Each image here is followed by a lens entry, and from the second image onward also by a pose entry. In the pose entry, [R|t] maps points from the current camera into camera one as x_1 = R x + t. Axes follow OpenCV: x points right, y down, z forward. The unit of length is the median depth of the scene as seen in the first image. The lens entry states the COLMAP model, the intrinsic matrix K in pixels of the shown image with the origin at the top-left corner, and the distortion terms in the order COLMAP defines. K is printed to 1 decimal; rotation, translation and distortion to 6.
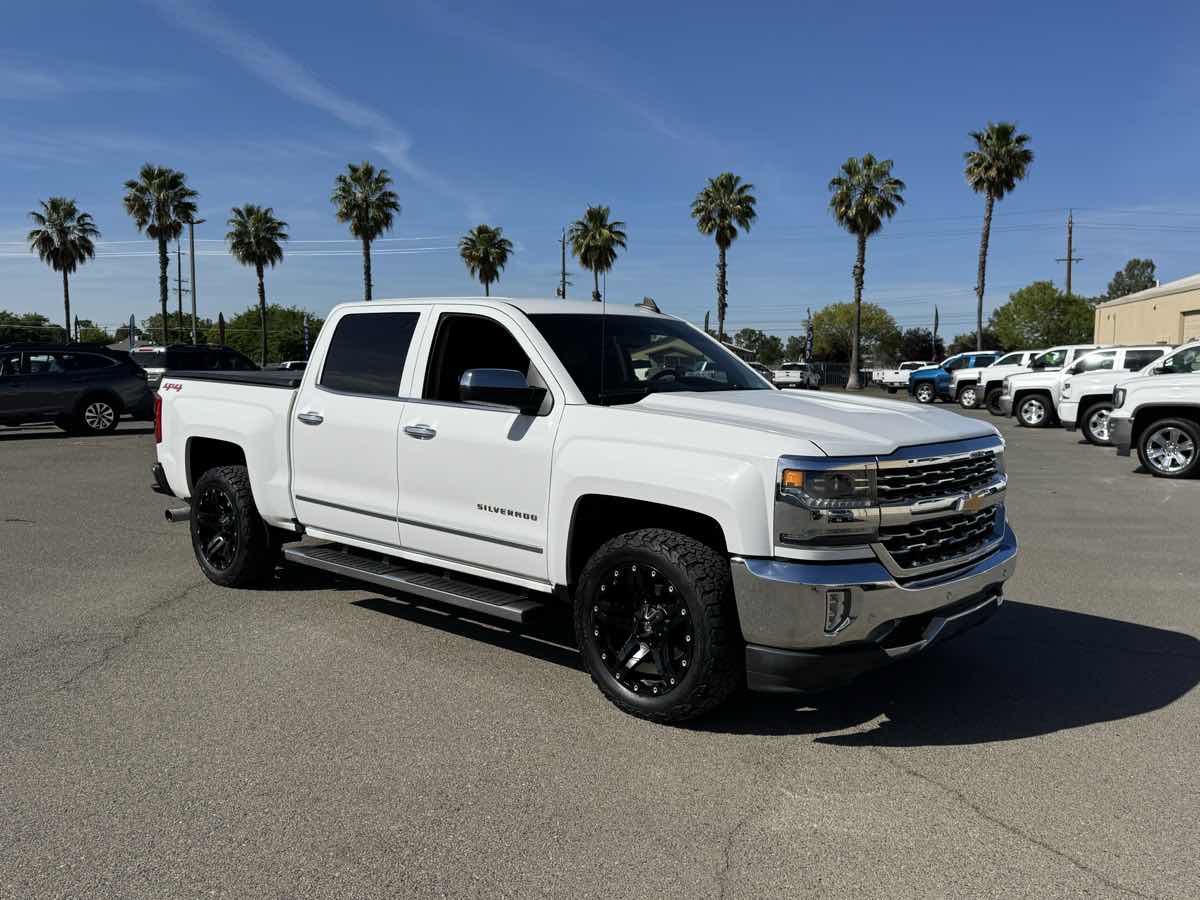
lens RADIAL K [[984.0, 0, 600.0], [0, 984.0, 450.0], [0, 0, 1]] dist [0.160891, -0.341065]
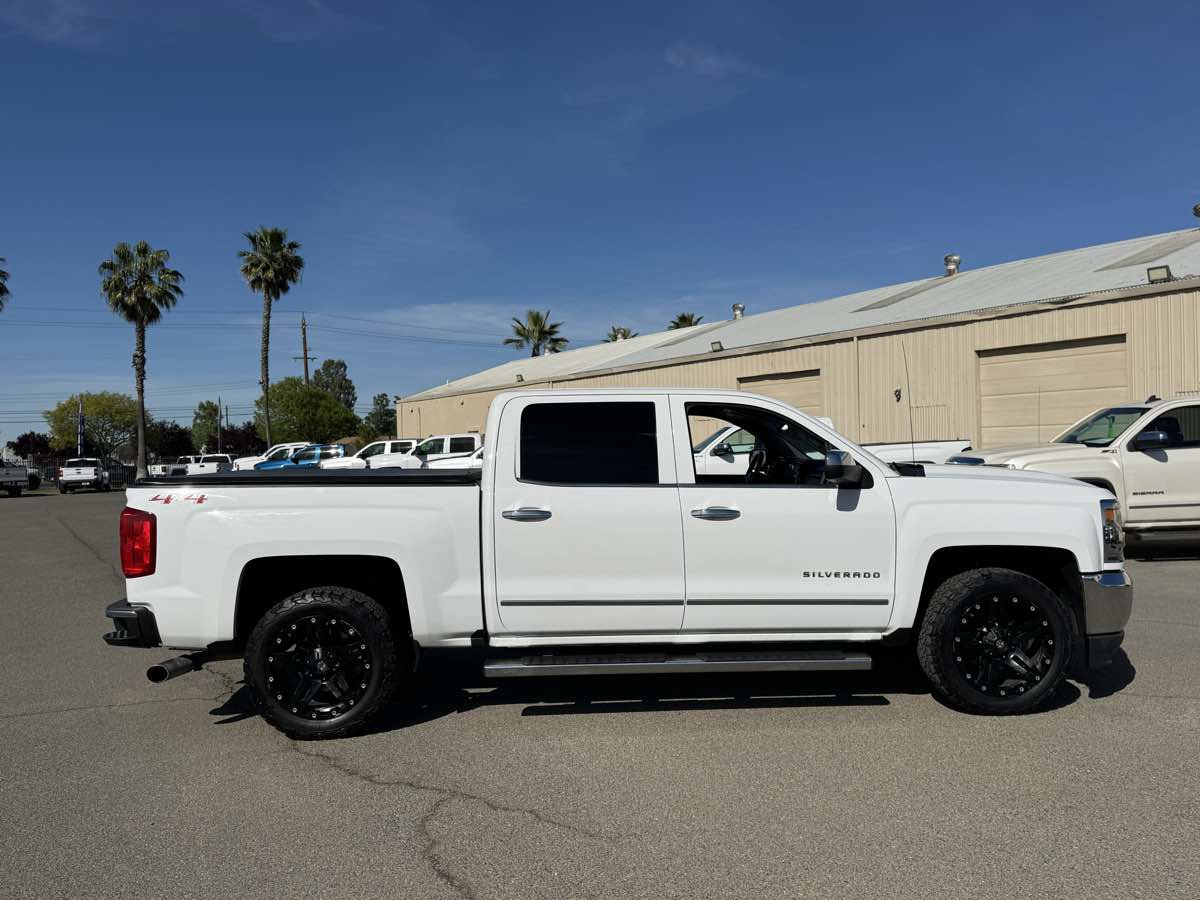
lens RADIAL K [[984.0, 0, 600.0], [0, 984.0, 450.0], [0, 0, 1]] dist [0.160891, -0.341065]
pose [[0.715681, -0.025783, 0.697952, -0.095760], [0.090069, 0.994381, -0.055623, -0.003680], [-0.692596, 0.102672, 0.713982, 0.031165]]
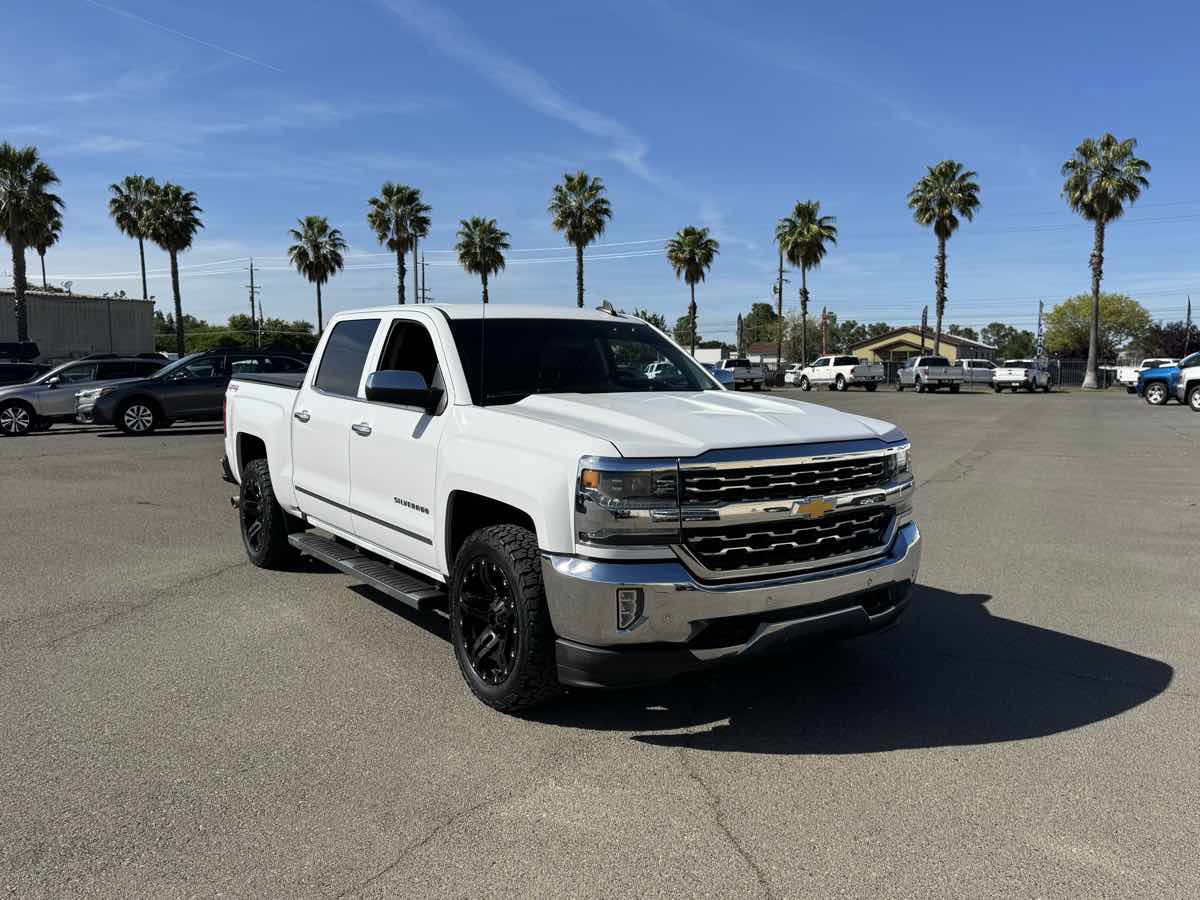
lens RADIAL K [[979.8, 0, 600.0], [0, 979.8, 450.0], [0, 0, 1]] dist [0.163547, -0.333597]
pose [[0.972959, 0.014844, -0.230502, 0.030426], [-0.014699, 0.999889, 0.002347, -0.000224], [0.230511, 0.001105, 0.973069, 0.000954]]
